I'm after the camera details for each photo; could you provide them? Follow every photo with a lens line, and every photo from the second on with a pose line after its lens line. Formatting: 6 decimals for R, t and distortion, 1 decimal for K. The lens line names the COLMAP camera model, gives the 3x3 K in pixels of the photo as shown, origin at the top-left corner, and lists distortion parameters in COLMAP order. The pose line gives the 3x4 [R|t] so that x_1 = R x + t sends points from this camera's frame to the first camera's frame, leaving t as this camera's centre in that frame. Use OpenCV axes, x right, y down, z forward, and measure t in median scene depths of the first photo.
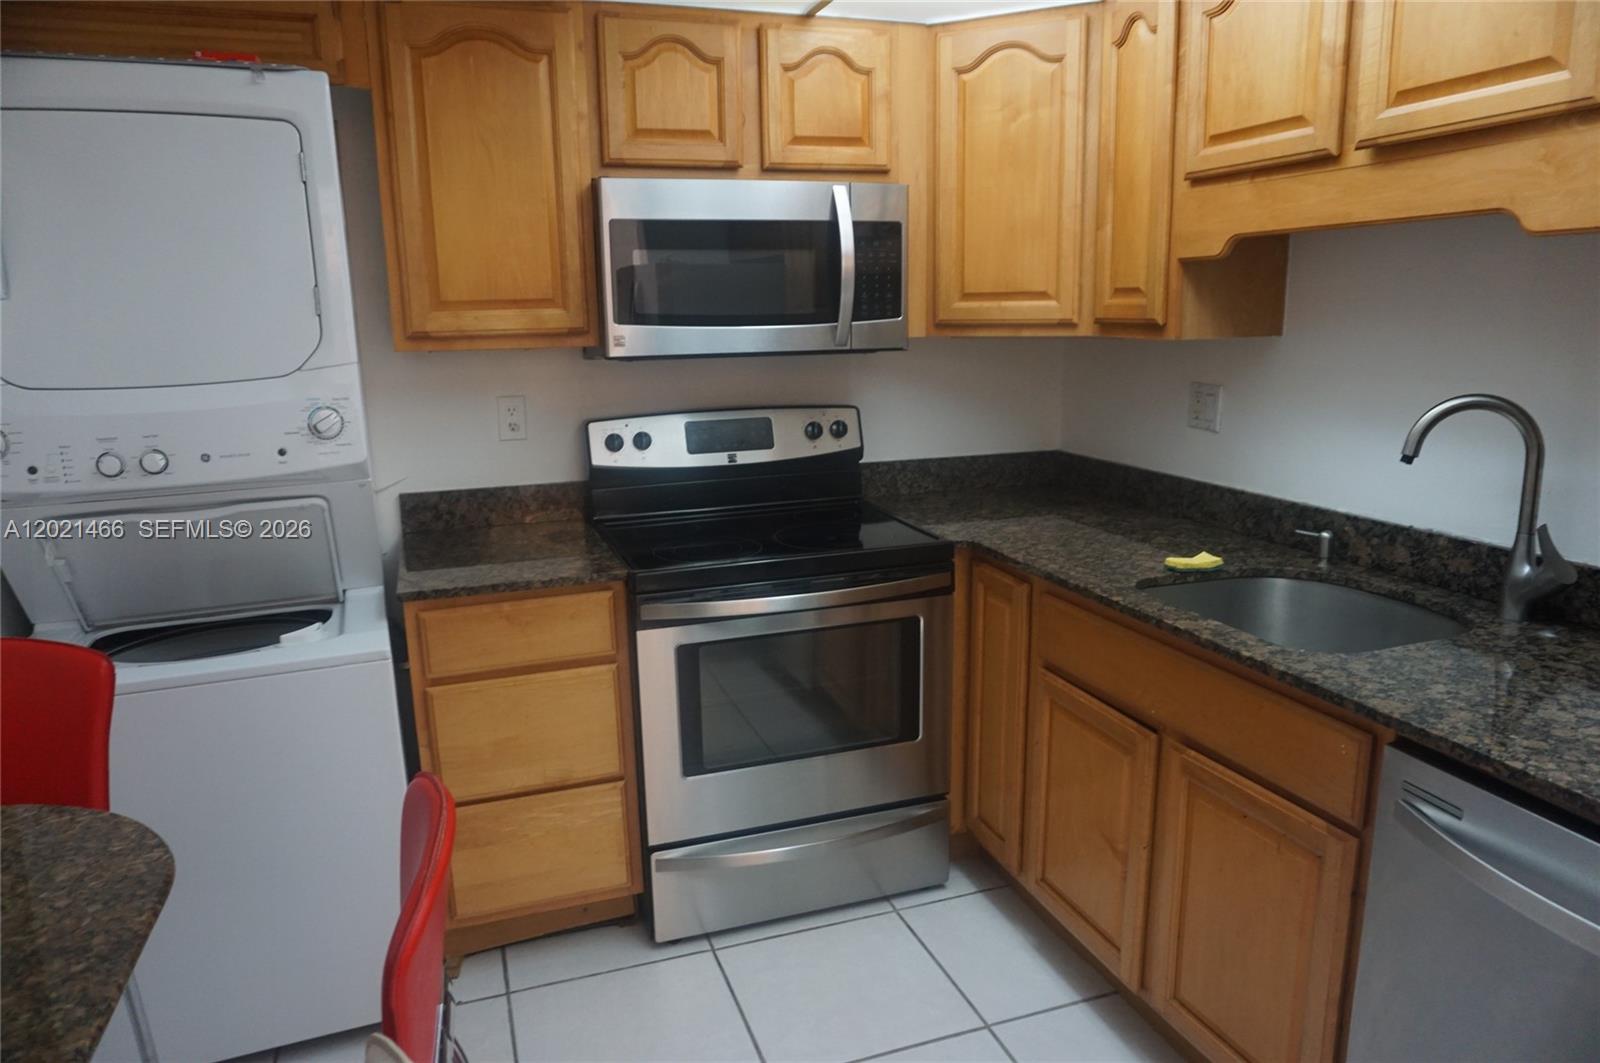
lens RADIAL K [[1067.2, 0, 797.2], [0, 1067.2, 533.6], [0, 0, 1]] dist [-0.047247, 0.039468]
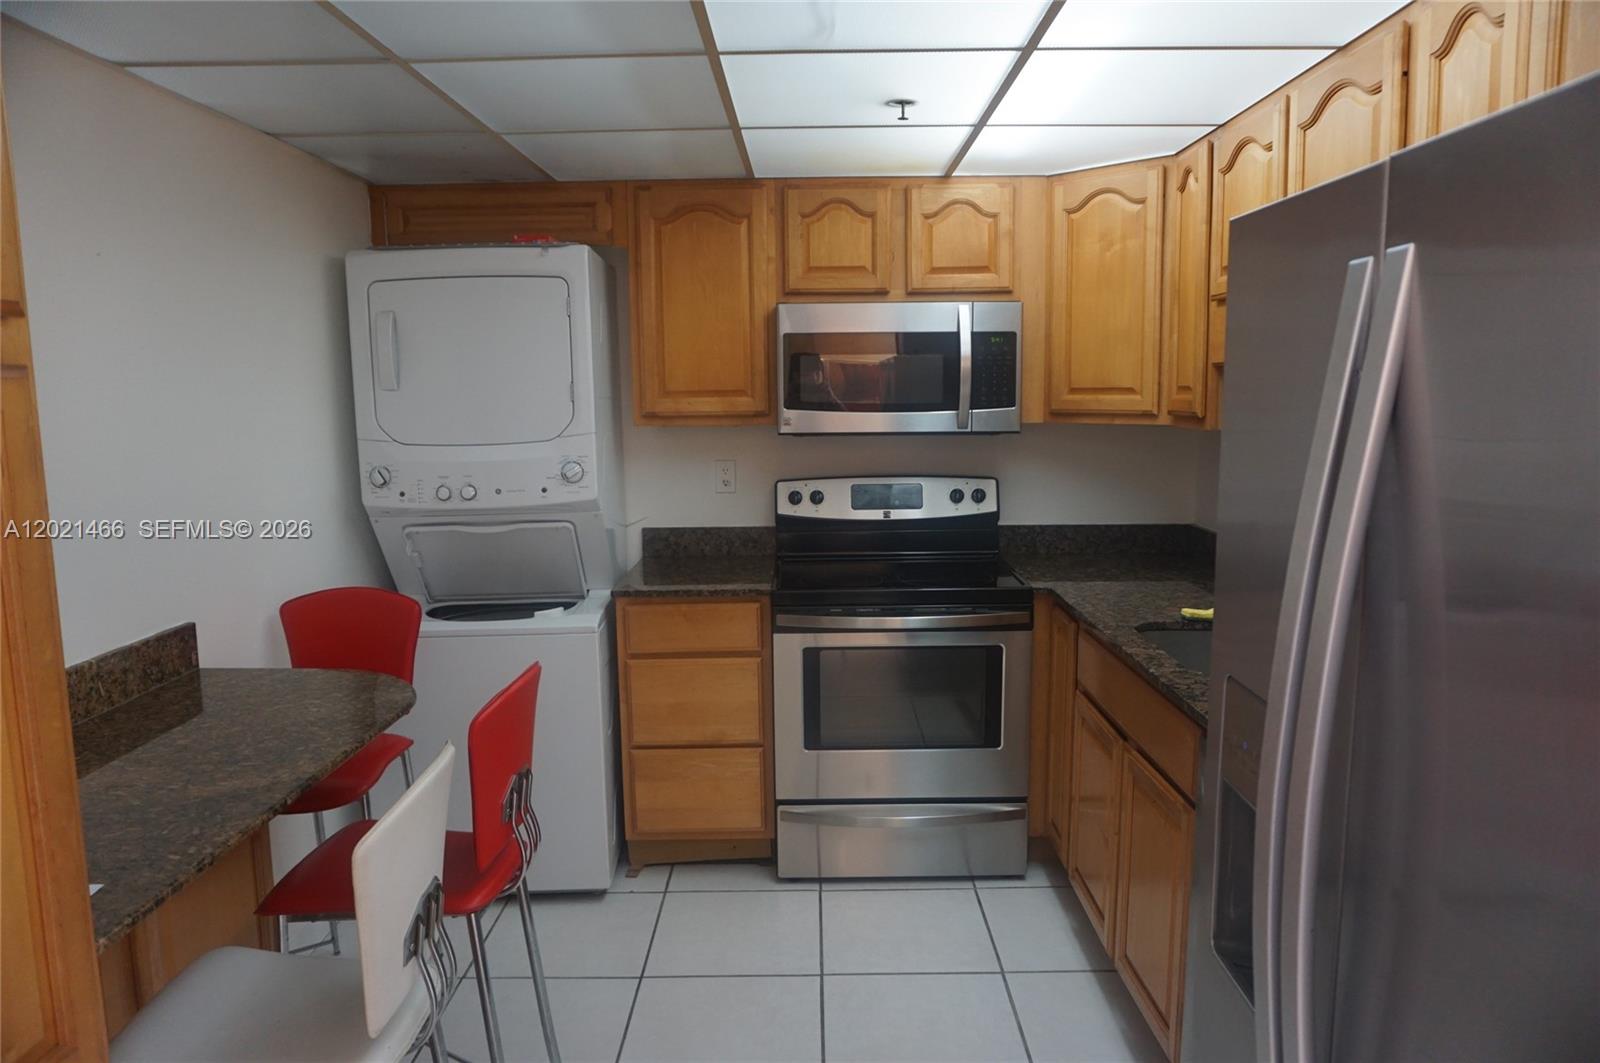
lens RADIAL K [[1067.2, 0, 799.4], [0, 1067.2, 532.9], [0, 0, 1]] dist [-0.047247, 0.039468]
pose [[0.944196, 0.053126, -0.325072, 0.297117], [-0.075458, 0.995549, -0.056472, 0.035335], [0.320625, 0.077850, 0.944002, -0.264484]]
